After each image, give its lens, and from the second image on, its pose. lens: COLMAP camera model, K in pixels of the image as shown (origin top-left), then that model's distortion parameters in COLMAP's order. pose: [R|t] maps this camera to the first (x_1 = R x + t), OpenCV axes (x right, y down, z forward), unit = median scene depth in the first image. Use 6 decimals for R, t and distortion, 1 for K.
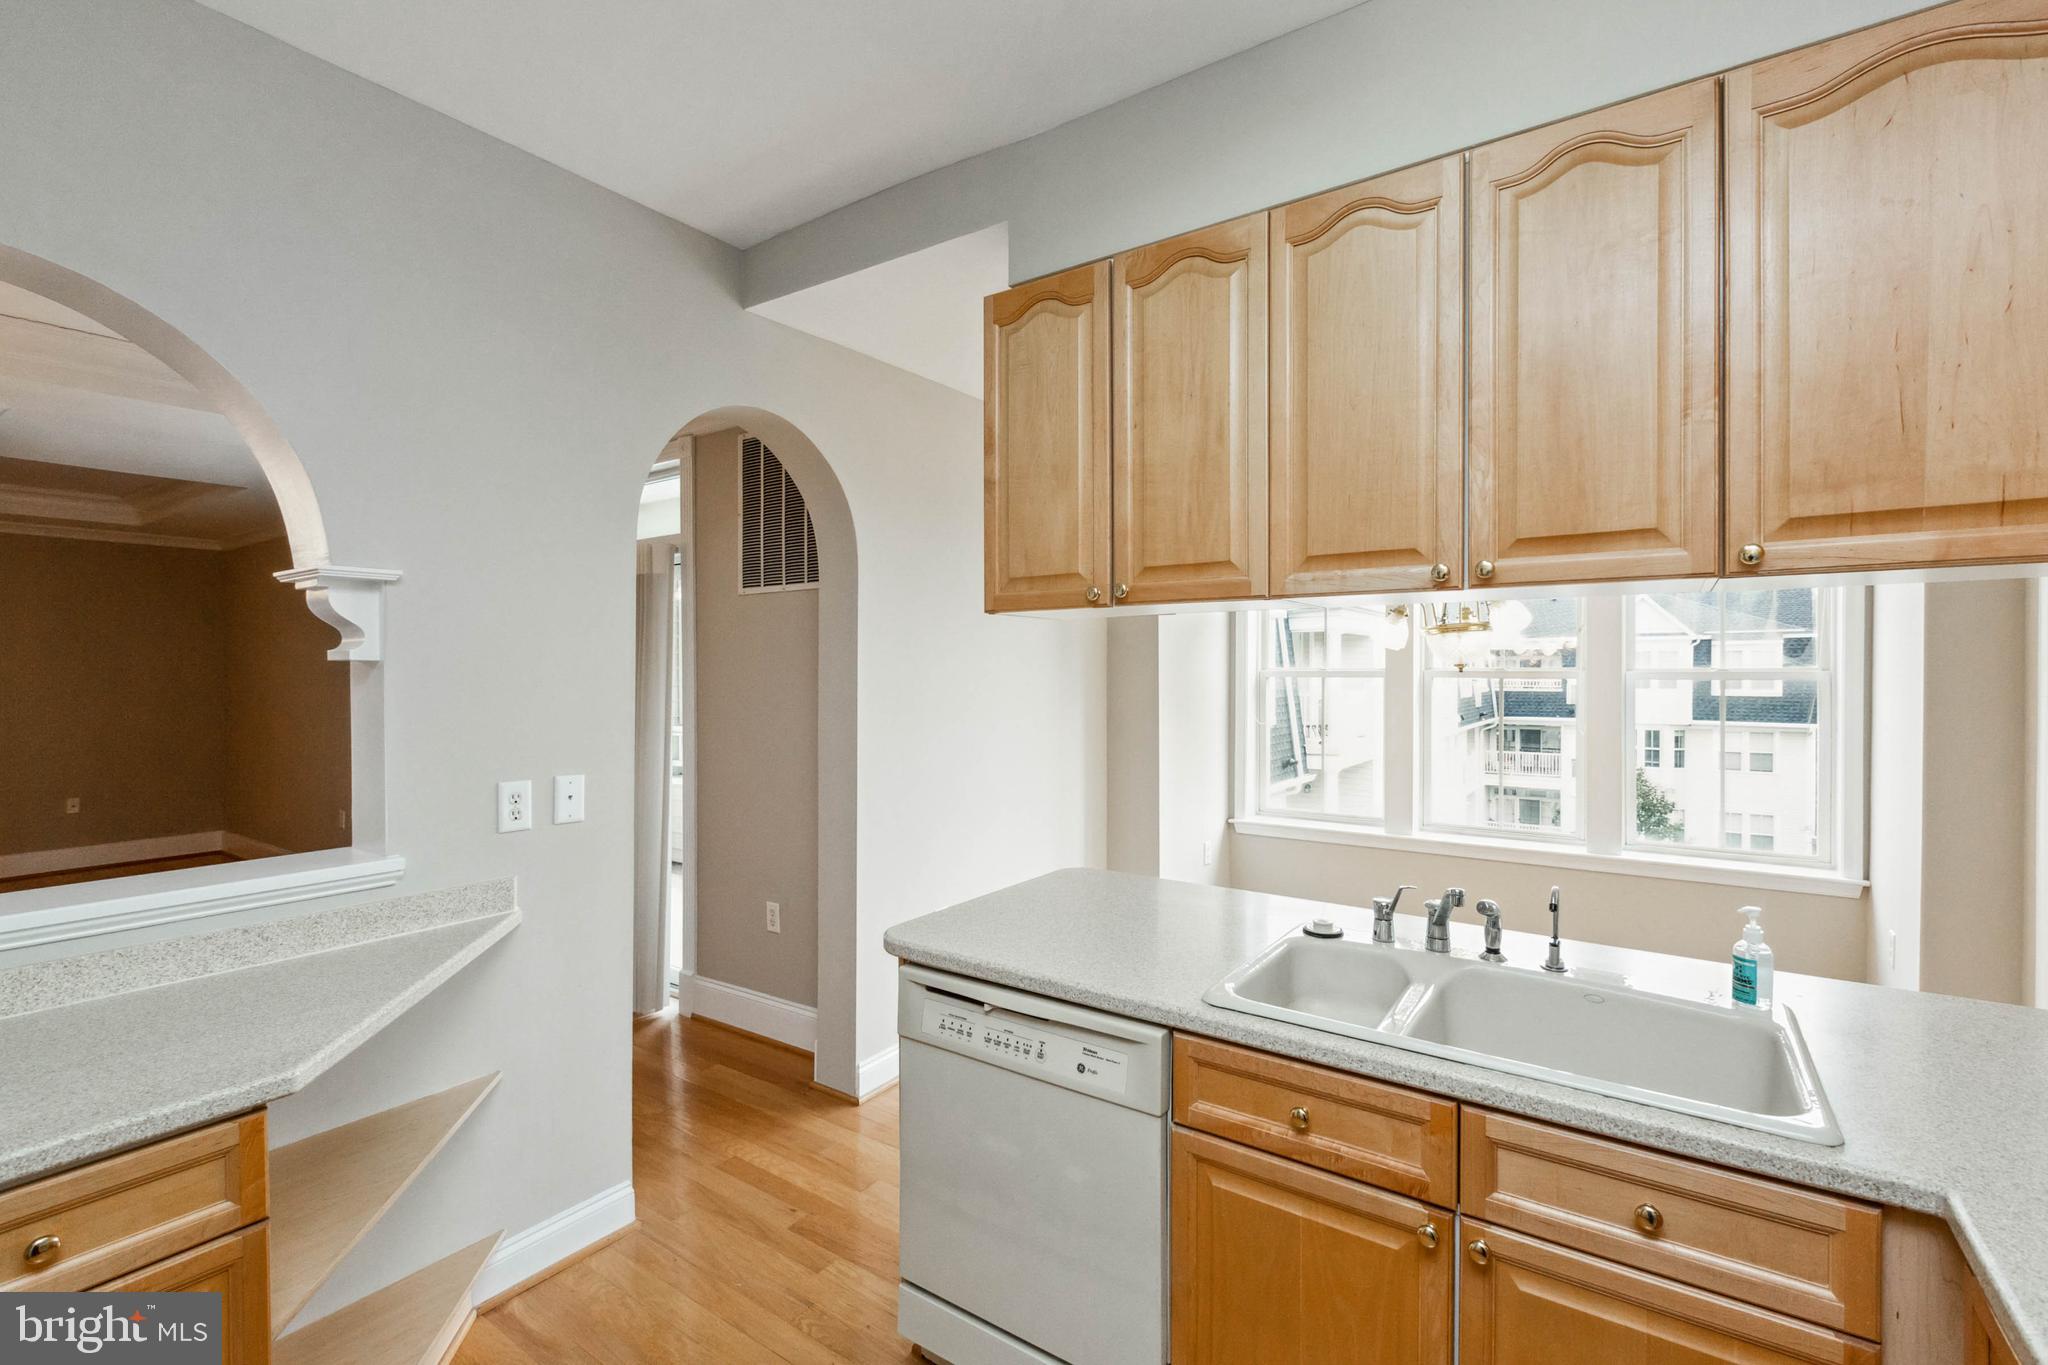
lens RADIAL K [[910.5, 0, 1013.8], [0, 910.5, 677.2], [0, 0, 1]] dist [0.002208, 0.000363]
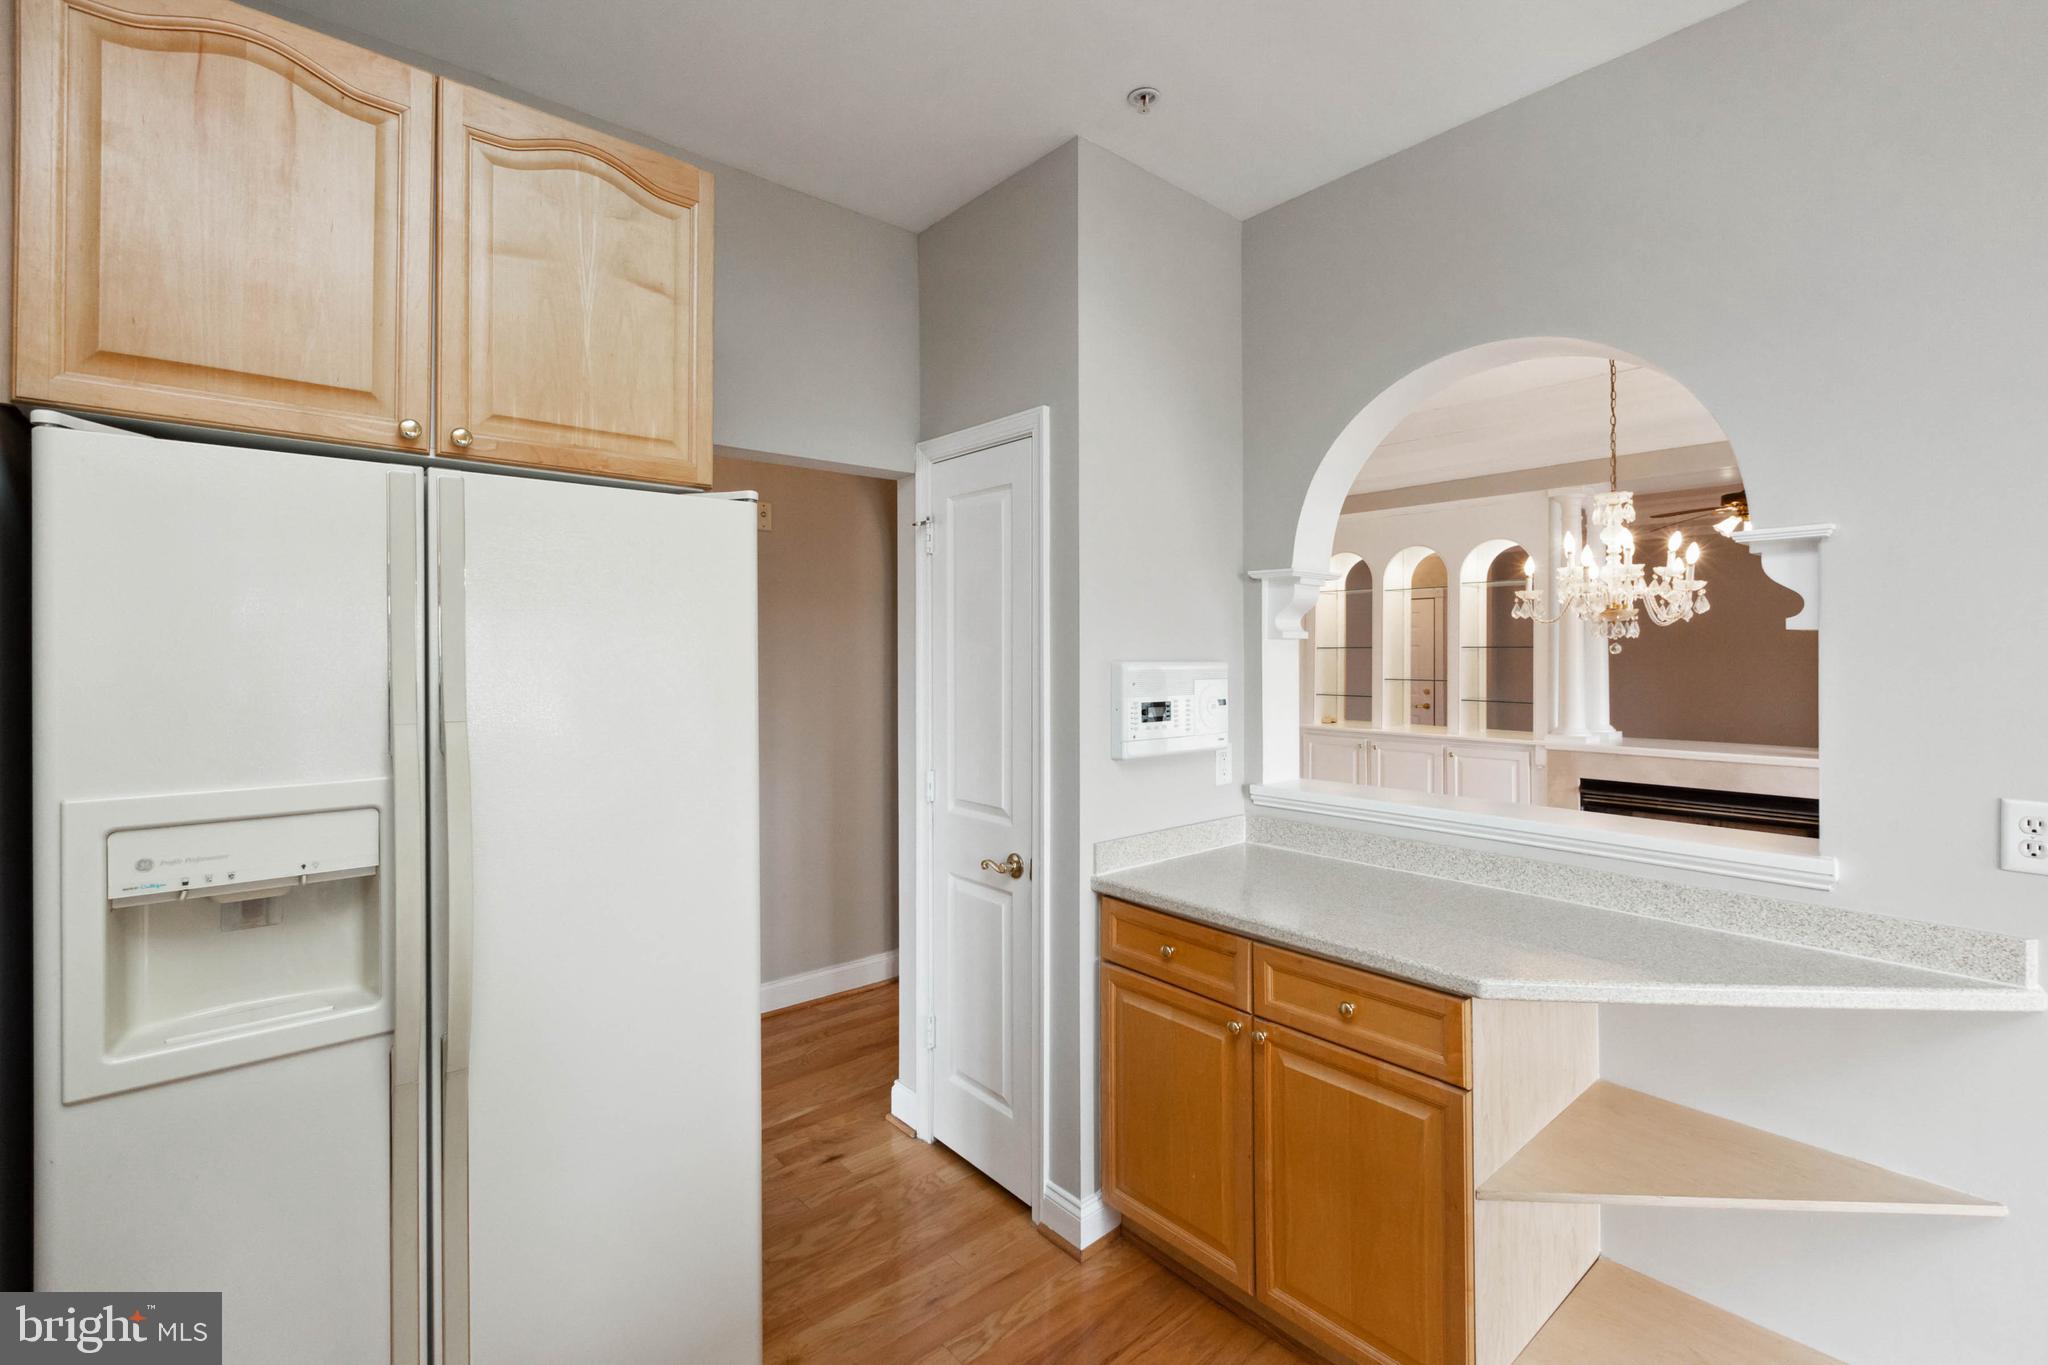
lens RADIAL K [[922.4, 0, 1028.3], [0, 922.4, 649.1], [0, 0, 1]] dist [-0.000953, -0.000254]
pose [[-0.242160, 0.002167, -0.970234, 0.347585], [-0.004828, 0.999982, 0.003439, 0.001967], [0.970224, 0.005517, -0.242145, 0.492228]]
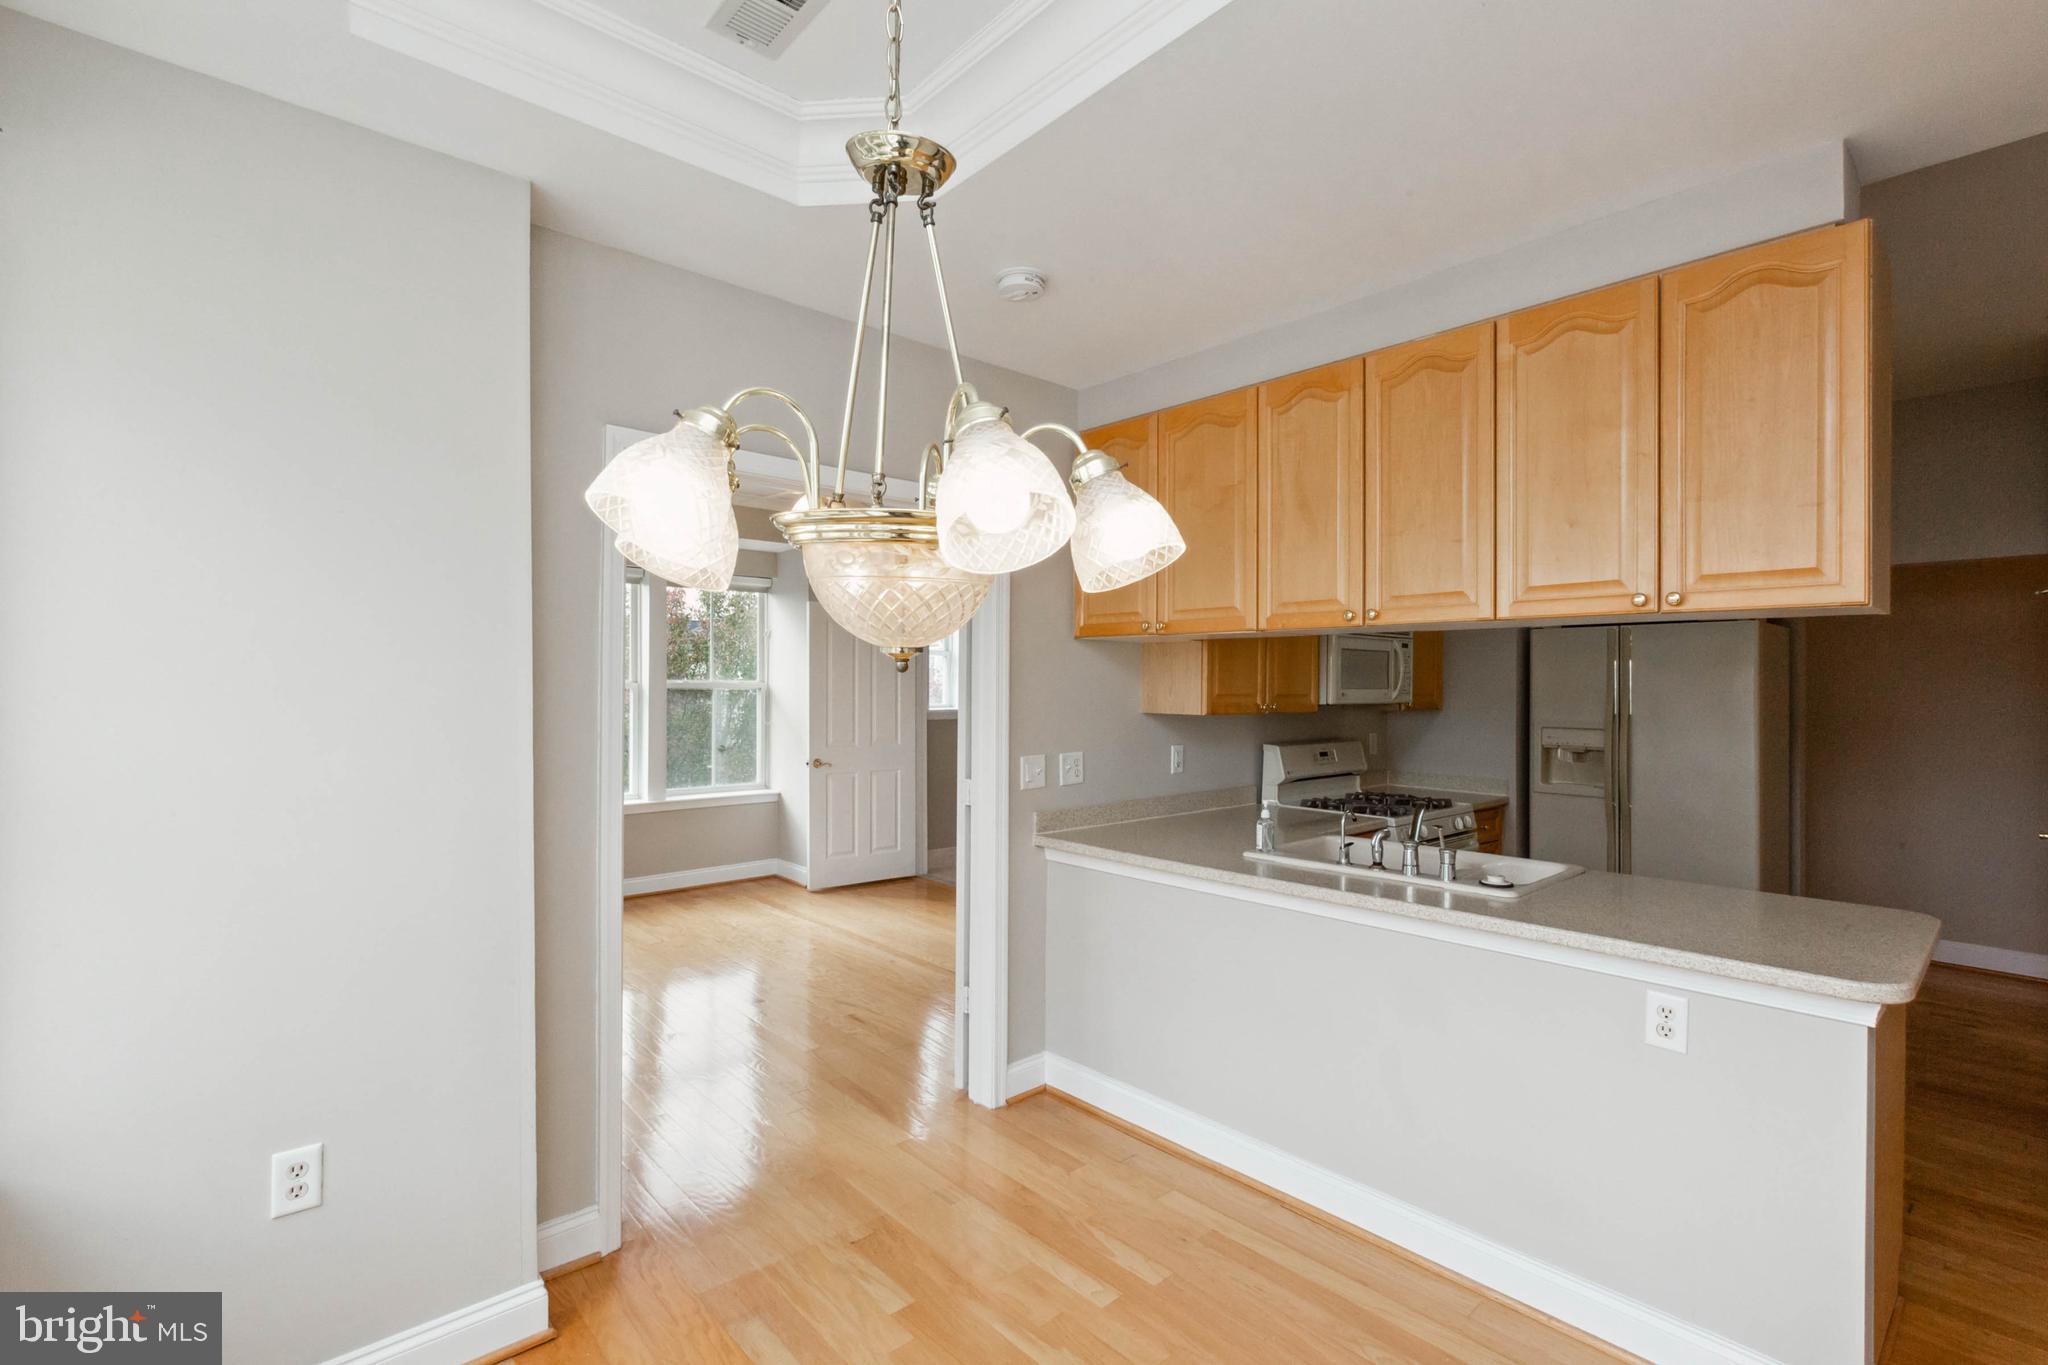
lens RADIAL K [[925.8, 0, 1024.0], [0, 925.8, 682.5], [0, 0, 1]] dist [0.012958, -0.000101]
pose [[-0.976312, -0.001384, 0.216363, 0.705342], [-0.000184, 0.999984, 0.005566, -0.006175], [-0.216367, 0.005394, -0.976297, 2.404843]]
